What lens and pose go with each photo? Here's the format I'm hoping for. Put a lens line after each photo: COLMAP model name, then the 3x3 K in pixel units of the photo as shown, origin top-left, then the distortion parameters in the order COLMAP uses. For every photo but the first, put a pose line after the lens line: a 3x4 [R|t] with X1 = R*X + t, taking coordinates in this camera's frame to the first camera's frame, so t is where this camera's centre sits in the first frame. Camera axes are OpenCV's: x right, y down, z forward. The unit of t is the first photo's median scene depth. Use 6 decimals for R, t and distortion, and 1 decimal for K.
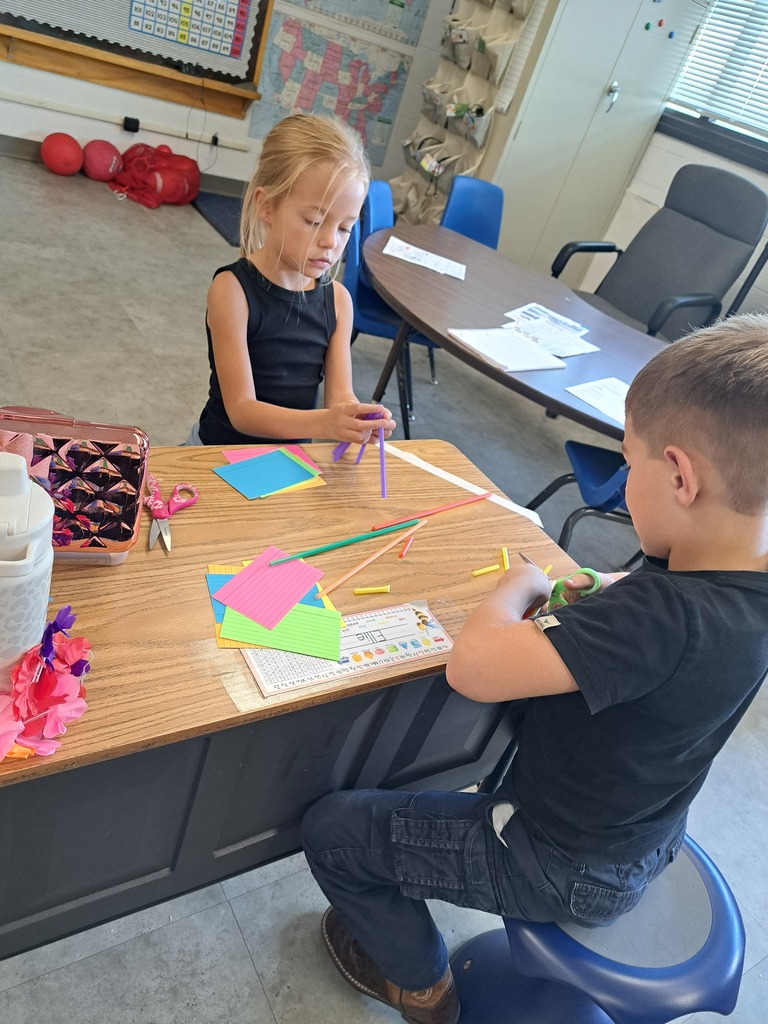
lens RADIAL K [[736.0, 0, 384.0], [0, 736.0, 512.0], [0, 0, 1]] dist [-0.007133, -0.003647]
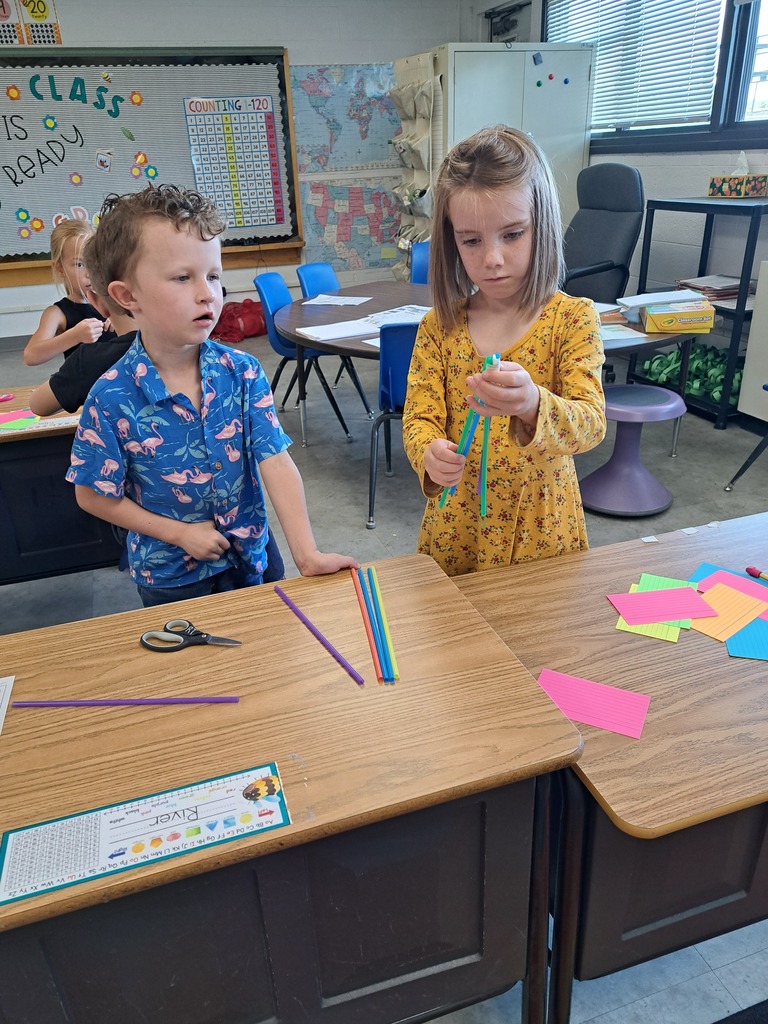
lens RADIAL K [[736.0, 0, 384.0], [0, 736.0, 512.0], [0, 0, 1]] dist [-0.007133, -0.003647]
pose [[0.918112, -0.213372, -0.333980, 0.315399], [0.152546, 0.968033, -0.199102, 0.198838], [0.365786, 0.131851, 0.921312, -0.112920]]
